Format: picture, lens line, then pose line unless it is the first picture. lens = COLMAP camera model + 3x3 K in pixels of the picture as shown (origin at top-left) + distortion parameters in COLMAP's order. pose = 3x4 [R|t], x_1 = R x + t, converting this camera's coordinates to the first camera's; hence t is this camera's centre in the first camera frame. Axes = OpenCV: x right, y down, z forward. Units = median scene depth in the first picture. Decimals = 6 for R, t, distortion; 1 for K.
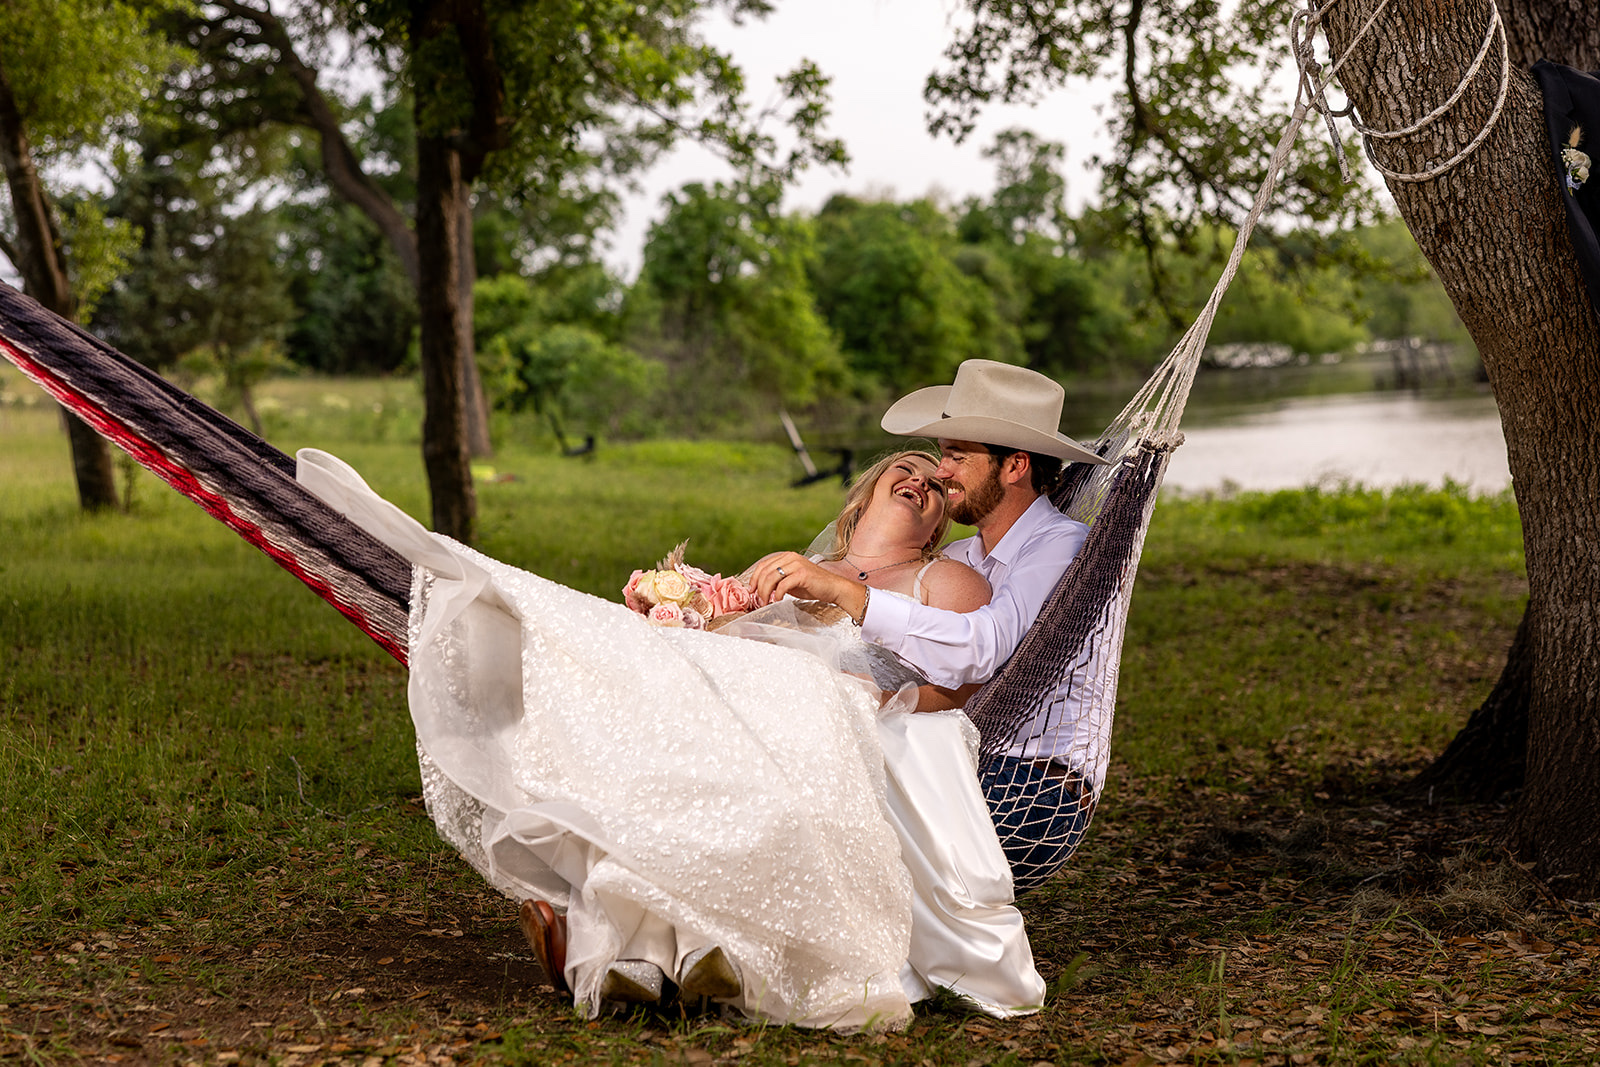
lens RADIAL K [[2591.6, 0, 800.0], [0, 2591.6, 533.5], [0, 0, 1]] dist [0.268398, -3.895892]
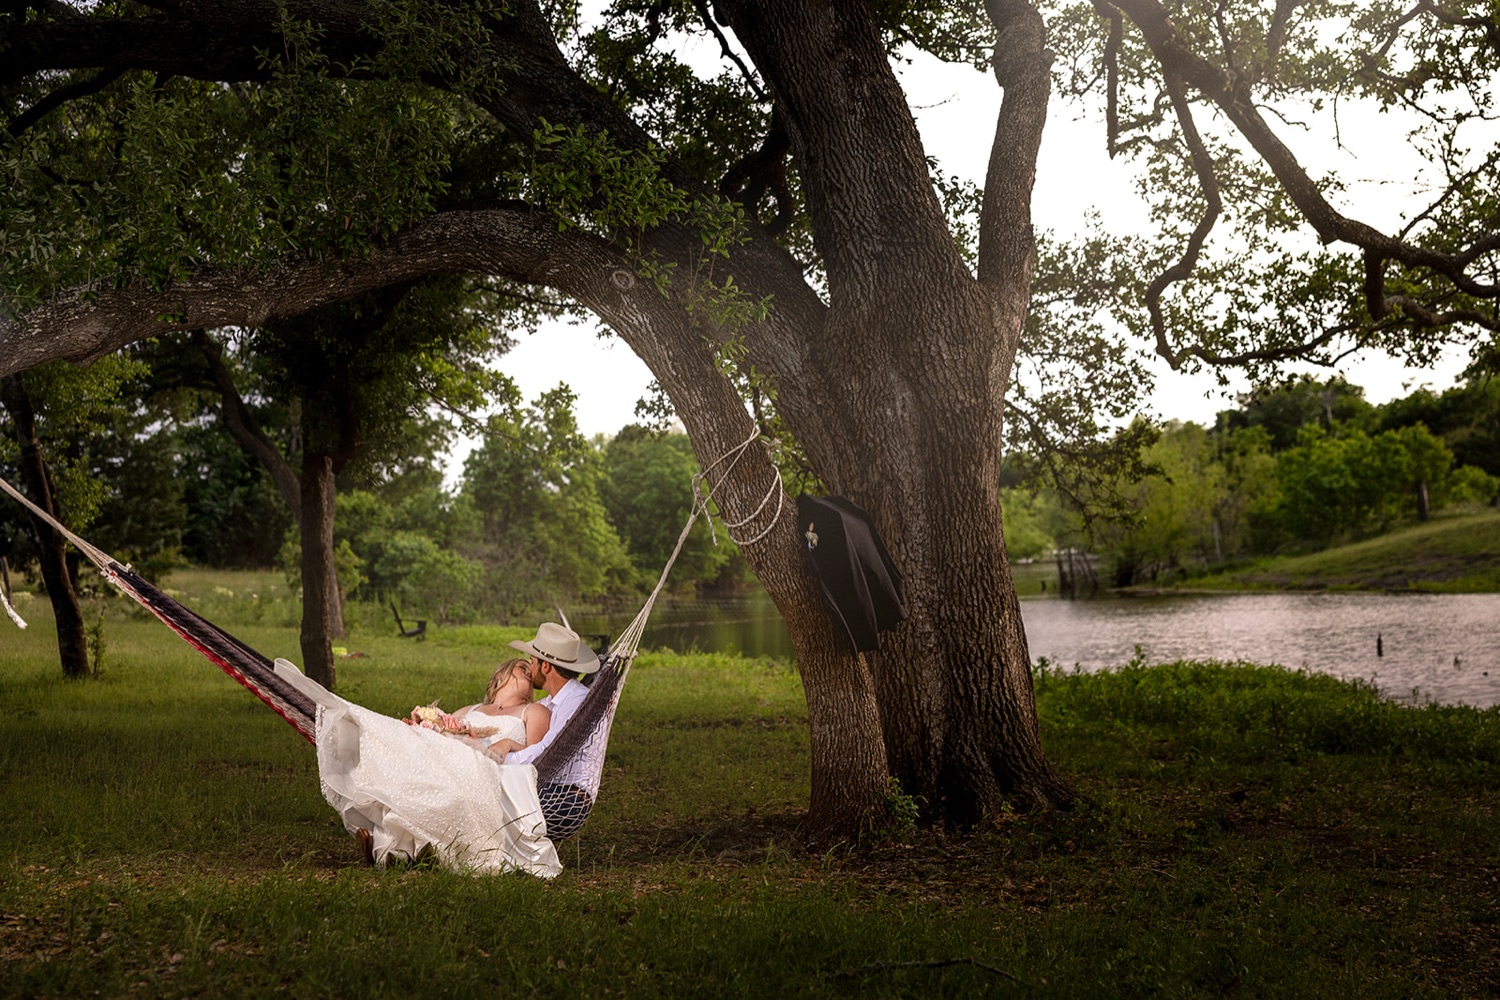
lens RADIAL K [[2184.4, 0, 750.0], [0, 2184.4, 500.0], [0, 0, 1]] dist [-0.035944, -0.098204]
pose [[0.997812, 0.013427, 0.064732, 0.032503], [-0.007464, 0.995778, -0.091485, 0.001389], [-0.065687, 0.090801, 0.993700, -0.283467]]
